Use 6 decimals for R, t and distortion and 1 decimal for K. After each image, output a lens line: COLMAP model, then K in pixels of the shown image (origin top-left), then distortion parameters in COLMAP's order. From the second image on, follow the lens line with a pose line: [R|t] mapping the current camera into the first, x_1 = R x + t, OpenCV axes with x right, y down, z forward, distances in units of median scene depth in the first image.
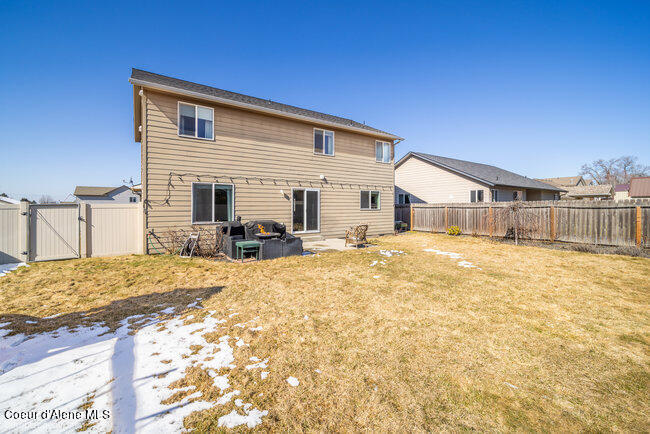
lens RADIAL K [[247.9, 0, 304.9], [0, 247.9, 216.4], [0, 0, 1]] dist [-0.000483, -0.000072]
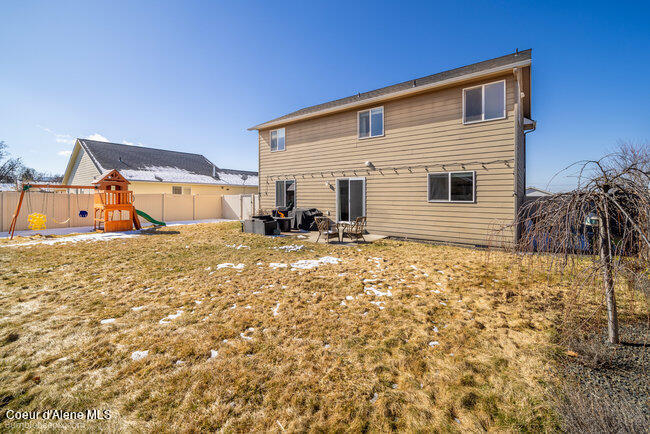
lens RADIAL K [[260.0, 0, 333.5], [0, 260.0, 205.4], [0, 0, 1]] dist [0.000128, 0.000015]
pose [[0.396501, 0.033300, -0.917430, 0.889536], [-0.041156, 0.998982, 0.018473, -0.021639], [0.917111, 0.030433, 0.397468, 0.529357]]
